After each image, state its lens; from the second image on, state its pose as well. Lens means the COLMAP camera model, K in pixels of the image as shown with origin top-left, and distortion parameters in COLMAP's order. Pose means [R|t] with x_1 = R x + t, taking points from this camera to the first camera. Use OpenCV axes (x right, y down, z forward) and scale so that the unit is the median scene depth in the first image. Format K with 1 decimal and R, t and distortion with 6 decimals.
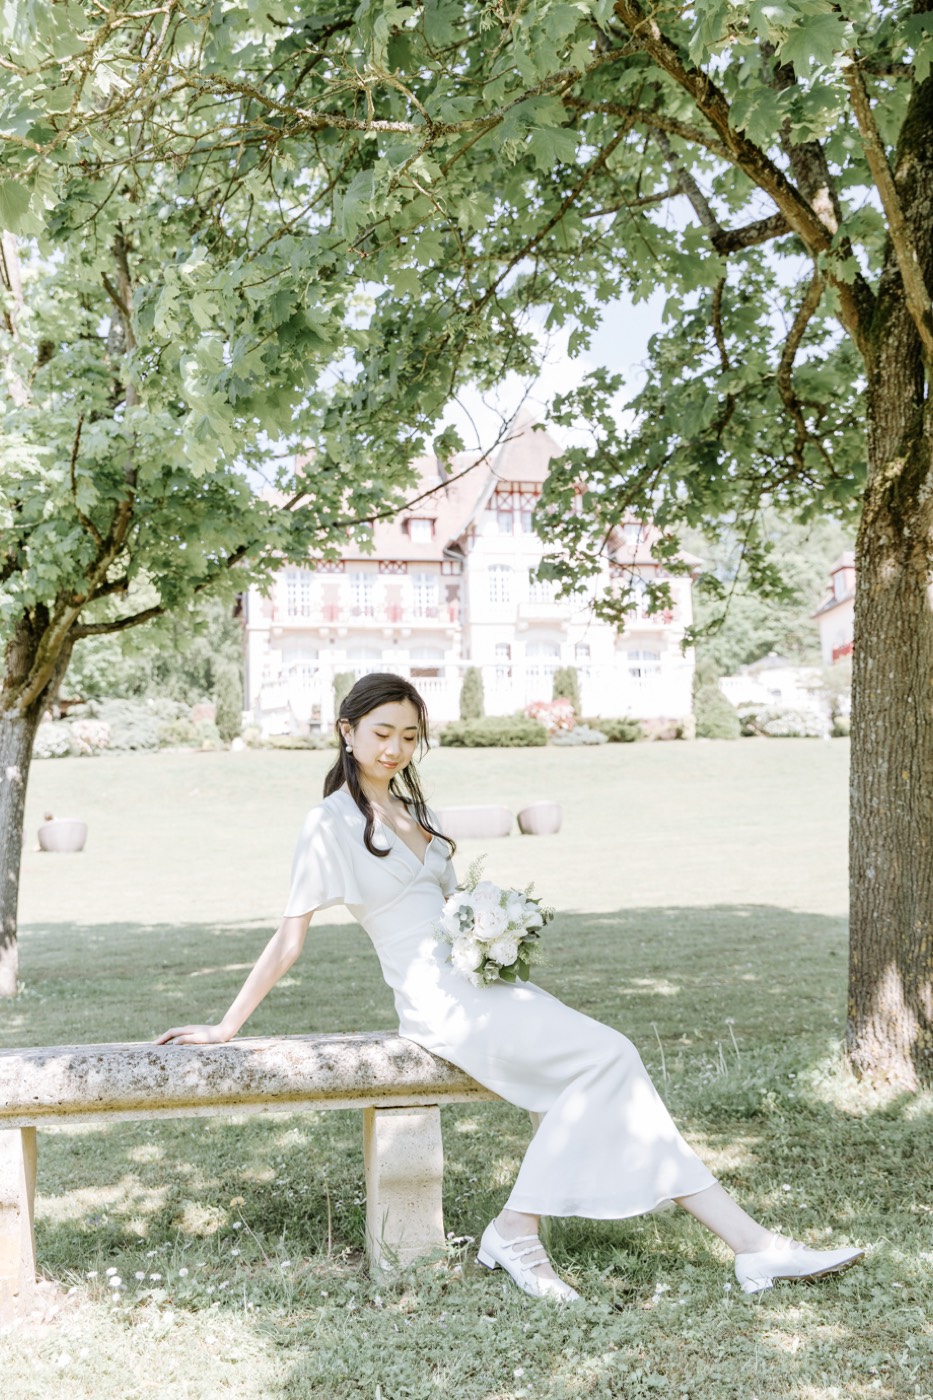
lens RADIAL K [[1608.7, 0, 466.5], [0, 1608.7, 700.0], [0, 0, 1]] dist [0.014813, -0.056050]
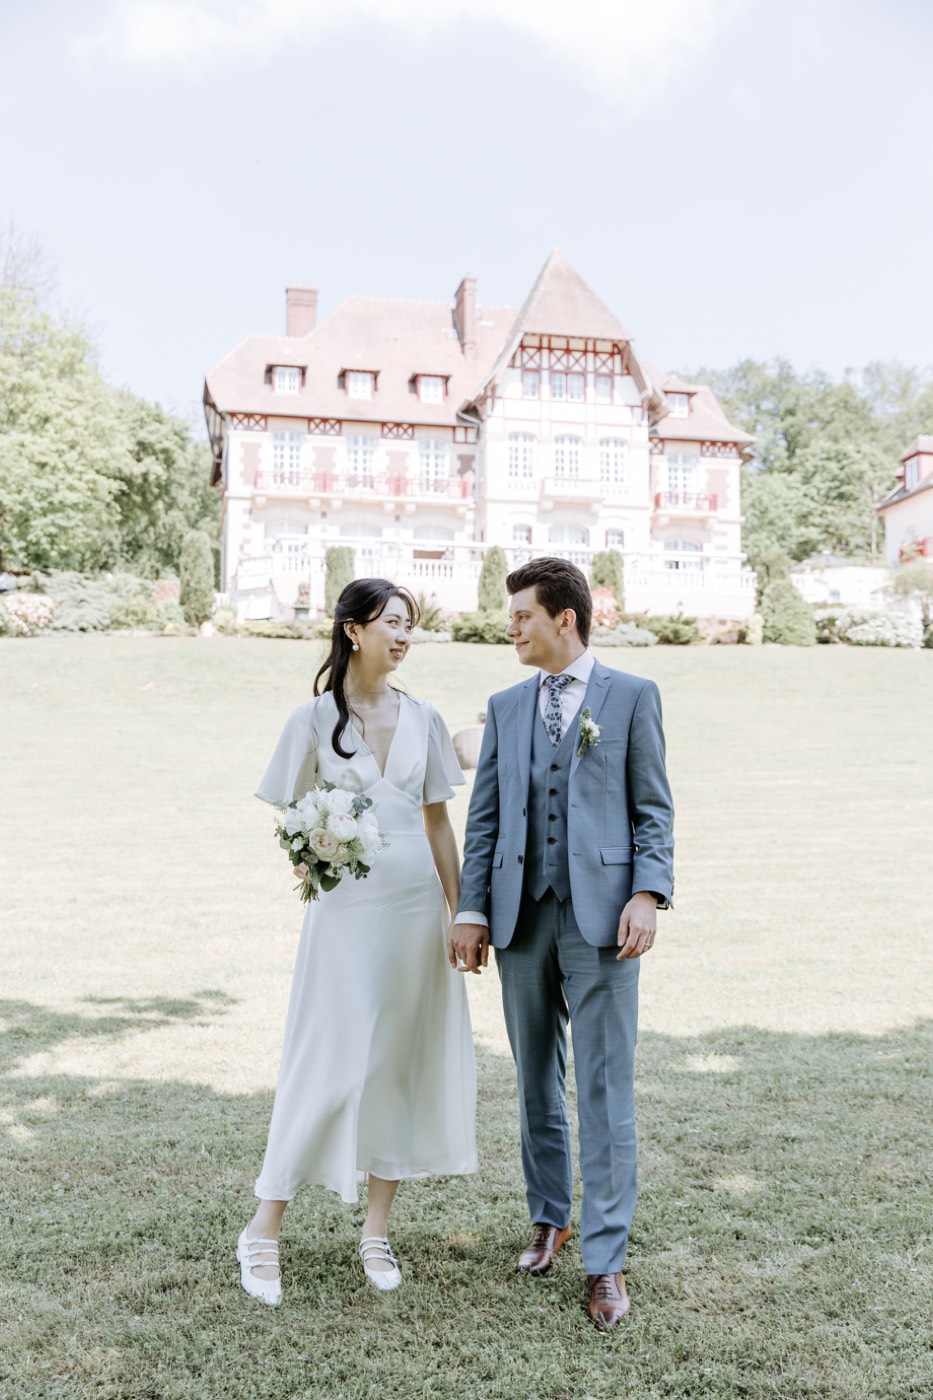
lens RADIAL K [[1608.7, 0, 466.5], [0, 1608.7, 700.0], [0, 0, 1]] dist [0.014813, -0.056050]
pose [[0.999223, 0.037760, 0.011326, -0.015838], [-0.038397, 0.997300, 0.062596, 0.006302], [-0.008932, -0.062983, 0.997975, 0.159086]]
